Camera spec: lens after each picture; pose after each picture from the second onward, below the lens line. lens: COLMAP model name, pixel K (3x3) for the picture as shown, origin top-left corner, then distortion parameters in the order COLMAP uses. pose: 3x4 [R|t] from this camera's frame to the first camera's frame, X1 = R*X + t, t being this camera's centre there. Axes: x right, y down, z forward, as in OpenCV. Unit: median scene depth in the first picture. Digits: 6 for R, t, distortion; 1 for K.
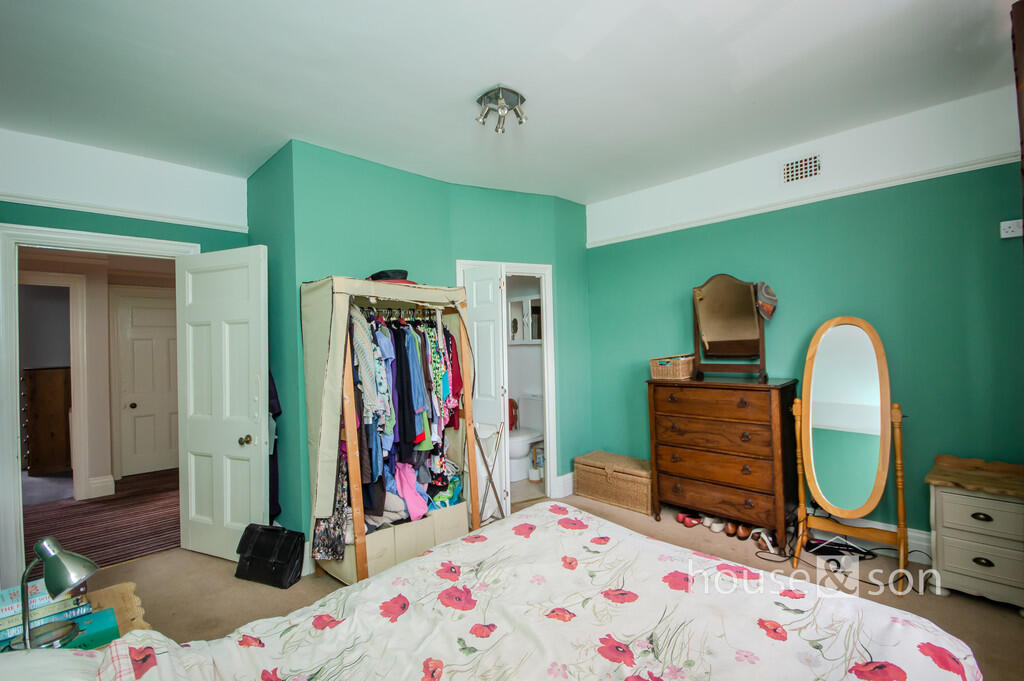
lens RADIAL K [[458.1, 0, 511.9], [0, 458.1, 338.6], [0, 0, 1]] dist [-0.010680, -0.000326]
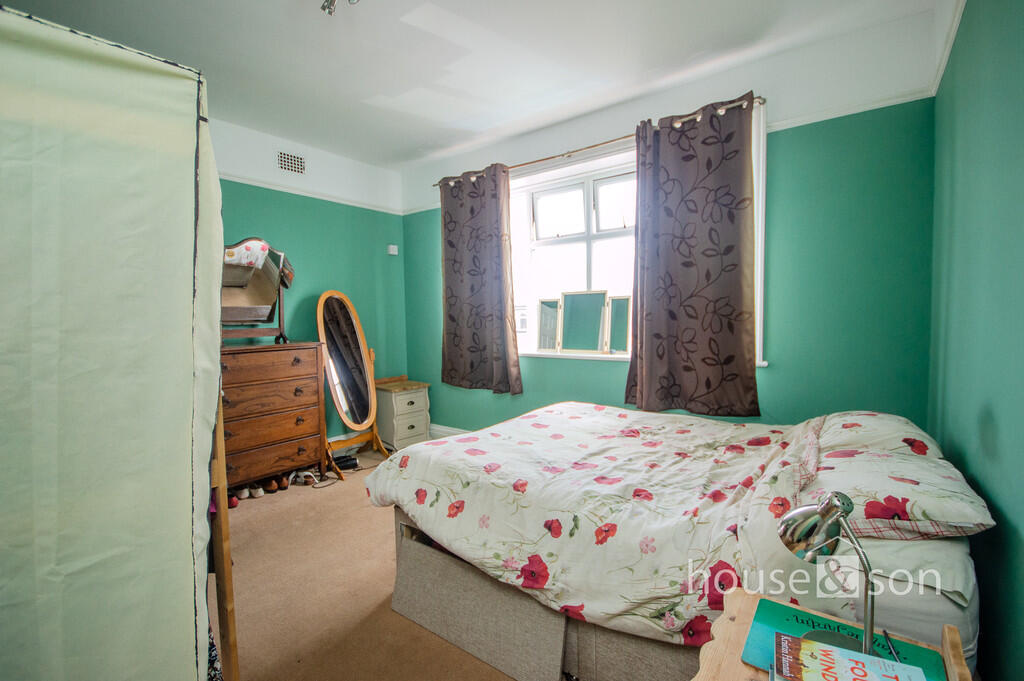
lens RADIAL K [[458.1, 0, 511.4], [0, 458.1, 338.3], [0, 0, 1]] dist [-0.010680, -0.000326]
pose [[-0.159510, -0.018642, 0.987020, -0.666695], [0.010232, 0.999737, 0.020536, 0.068903], [-0.987143, 0.013375, -0.159277, 0.662628]]
